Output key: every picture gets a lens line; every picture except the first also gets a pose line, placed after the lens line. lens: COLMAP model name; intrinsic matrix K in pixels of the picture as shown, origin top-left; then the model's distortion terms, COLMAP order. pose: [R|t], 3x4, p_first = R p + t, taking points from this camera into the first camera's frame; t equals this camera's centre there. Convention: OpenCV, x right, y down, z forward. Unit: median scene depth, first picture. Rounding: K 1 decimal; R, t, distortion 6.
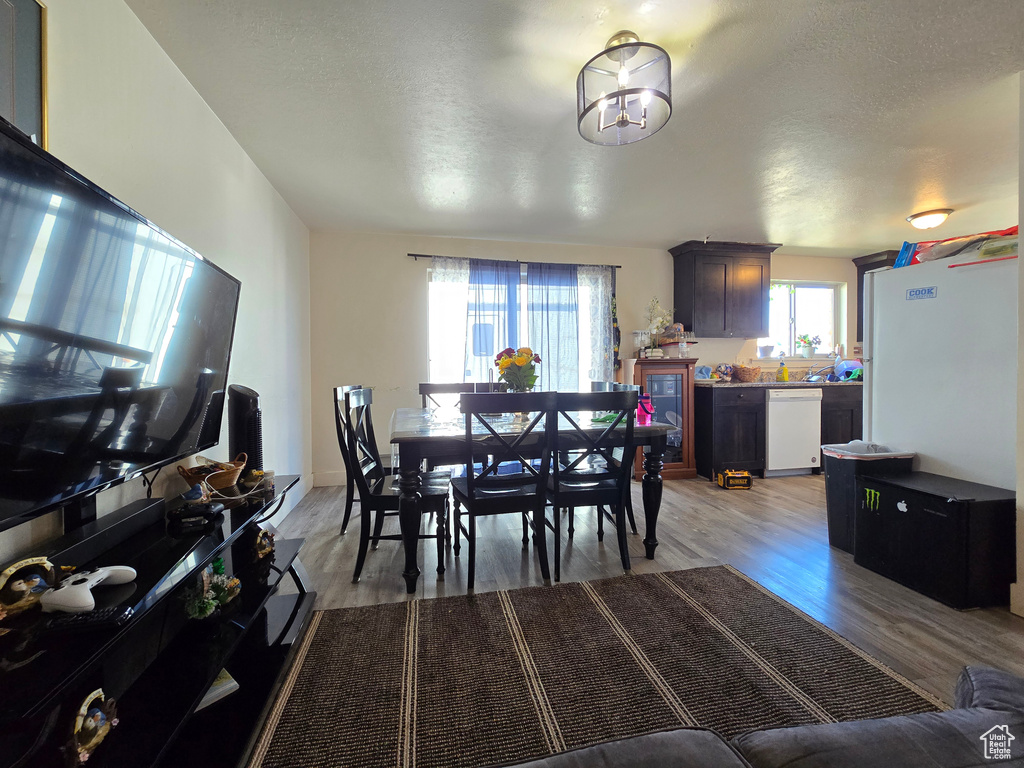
lens RADIAL K [[418.7, 0, 506.7], [0, 418.7, 374.9], [0, 0, 1]] dist [-0.000142, 0.000115]
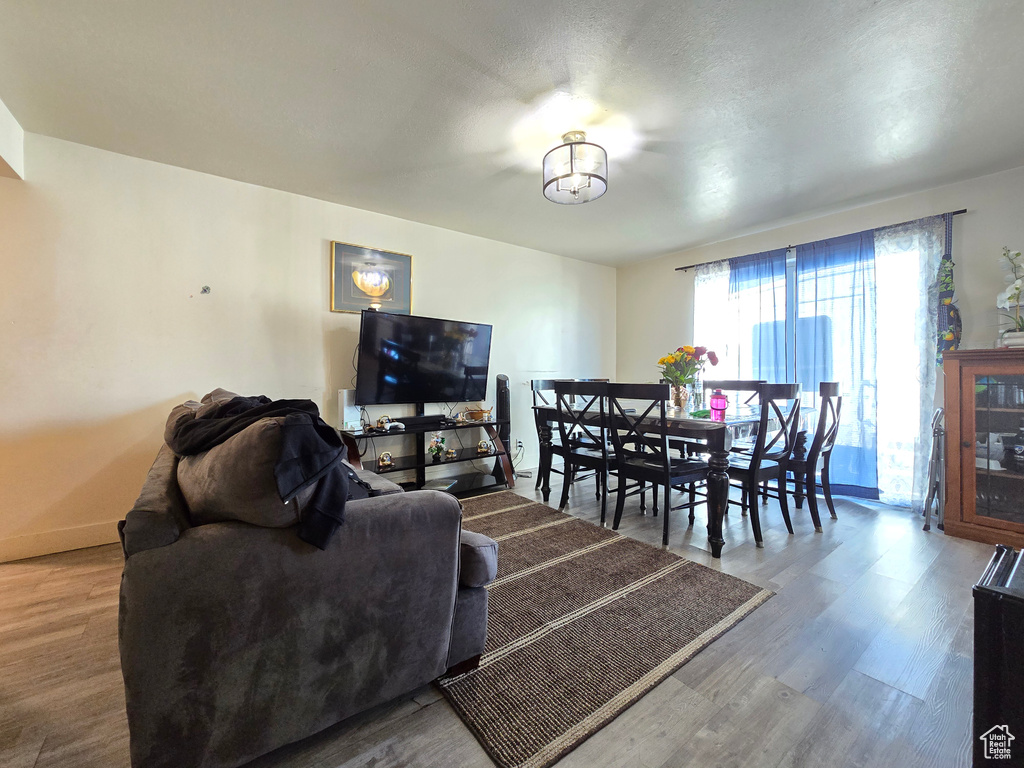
lens RADIAL K [[418.7, 0, 506.7], [0, 418.7, 374.9], [0, 0, 1]] dist [-0.000142, 0.000115]
pose [[0.420809, 0.011529, -0.907076, 1.178782], [-0.017693, 0.999833, 0.004499, 0.018281], [0.906977, 0.014156, 0.420943, 0.157188]]
